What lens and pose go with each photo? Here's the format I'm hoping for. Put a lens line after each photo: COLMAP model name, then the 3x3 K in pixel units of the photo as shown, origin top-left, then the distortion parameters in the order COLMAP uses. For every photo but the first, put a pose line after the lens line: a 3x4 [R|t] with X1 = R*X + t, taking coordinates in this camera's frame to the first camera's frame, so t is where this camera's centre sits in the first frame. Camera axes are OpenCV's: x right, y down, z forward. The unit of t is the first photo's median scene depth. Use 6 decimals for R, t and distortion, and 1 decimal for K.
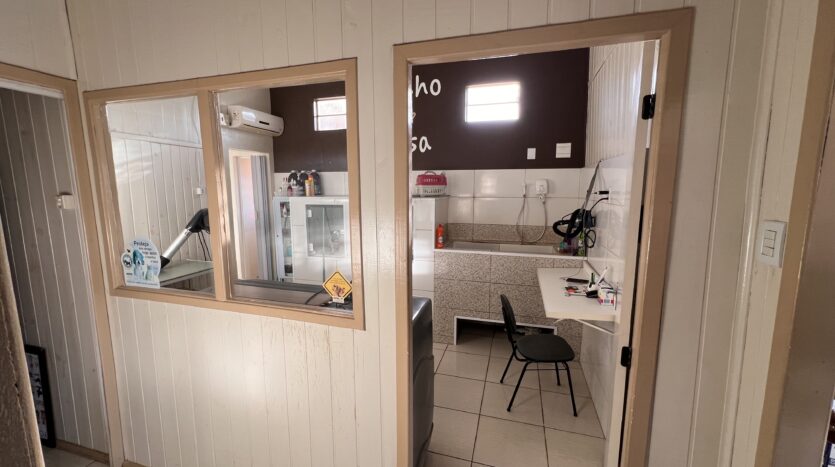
lens RADIAL K [[341.7, 0, 414.8], [0, 341.7, 232.4], [0, 0, 1]] dist [-0.001075, 0.000156]
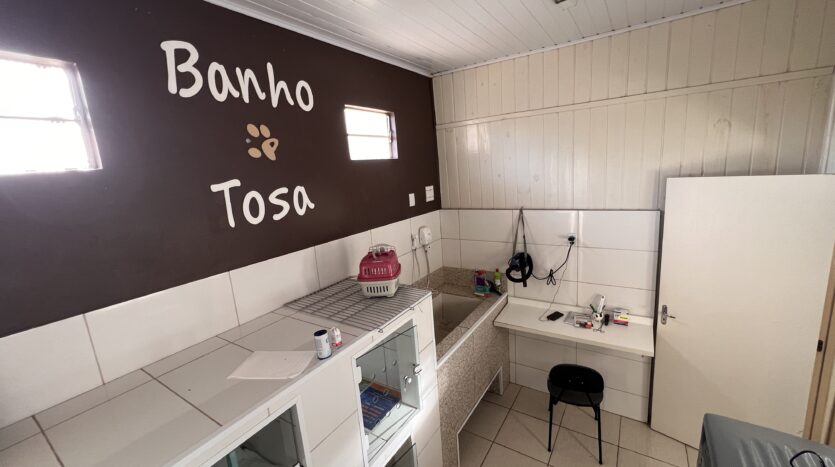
lens RADIAL K [[341.7, 0, 417.0], [0, 341.7, 235.8], [0, 0, 1]] dist [-0.001075, 0.000156]
pose [[0.282672, -0.206775, 0.936665, -0.439525], [0.203299, 0.967220, 0.152167, -0.254756], [-0.937425, 0.147410, 0.315443, 0.690232]]
